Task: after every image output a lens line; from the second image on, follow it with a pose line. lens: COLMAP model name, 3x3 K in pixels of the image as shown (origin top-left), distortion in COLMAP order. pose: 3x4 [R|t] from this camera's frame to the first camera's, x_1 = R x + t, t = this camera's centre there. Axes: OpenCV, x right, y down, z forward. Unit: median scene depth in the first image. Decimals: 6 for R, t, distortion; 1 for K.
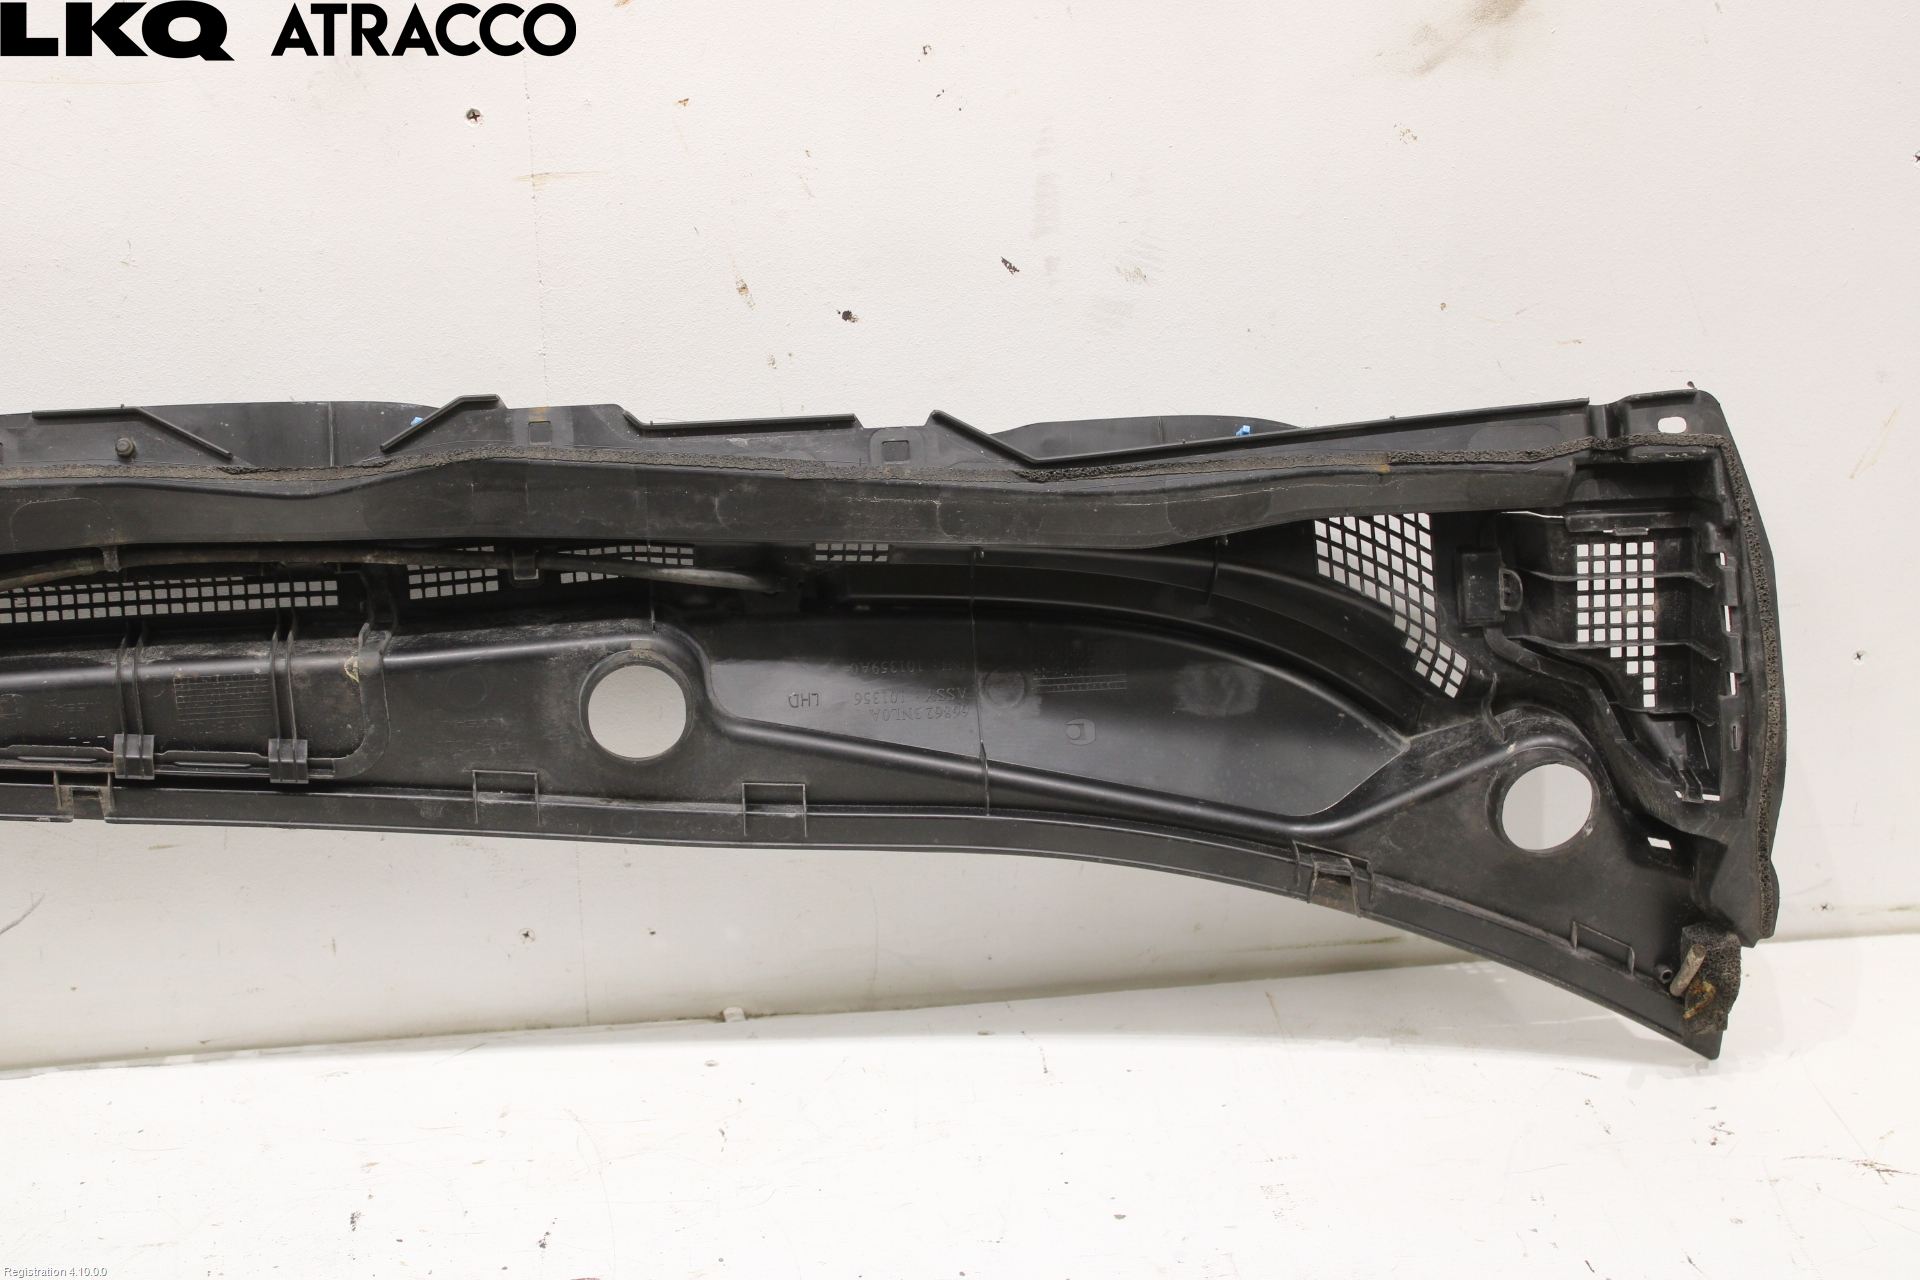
lens RADIAL K [[2877.5, 0, 960.0], [0, 2877.5, 640.0], [0, 0, 1]] dist [-0.022154, 0.049613]
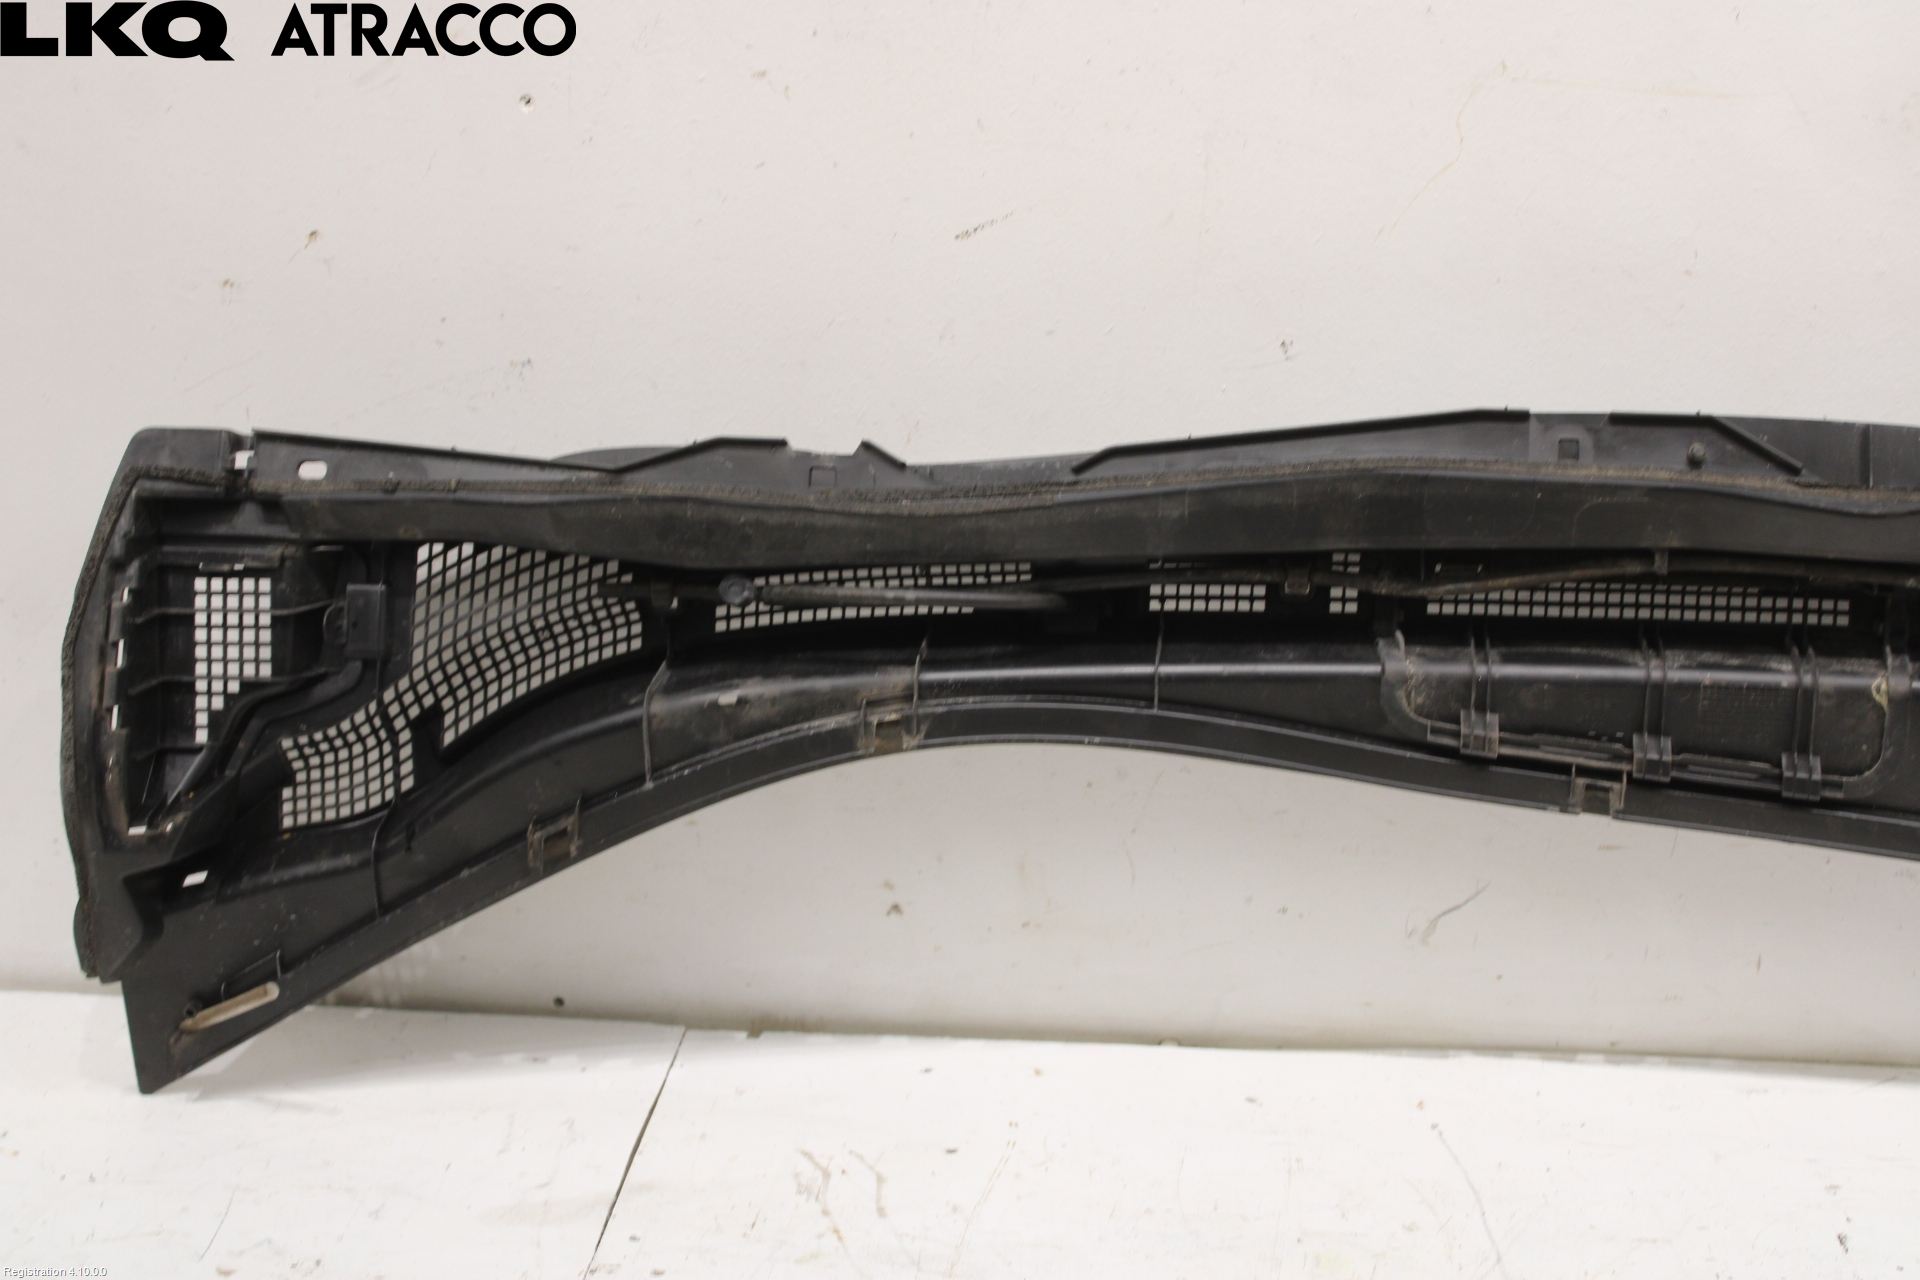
lens RADIAL K [[2877.5, 0, 960.0], [0, 2877.5, 640.0], [0, 0, 1]] dist [-0.022154, 0.049613]
pose [[0.974581, 0.087910, -0.206066, -0.314835], [-0.090065, 0.995935, -0.001085, 0.022067], [0.205133, 0.019616, 0.978538, -0.042749]]
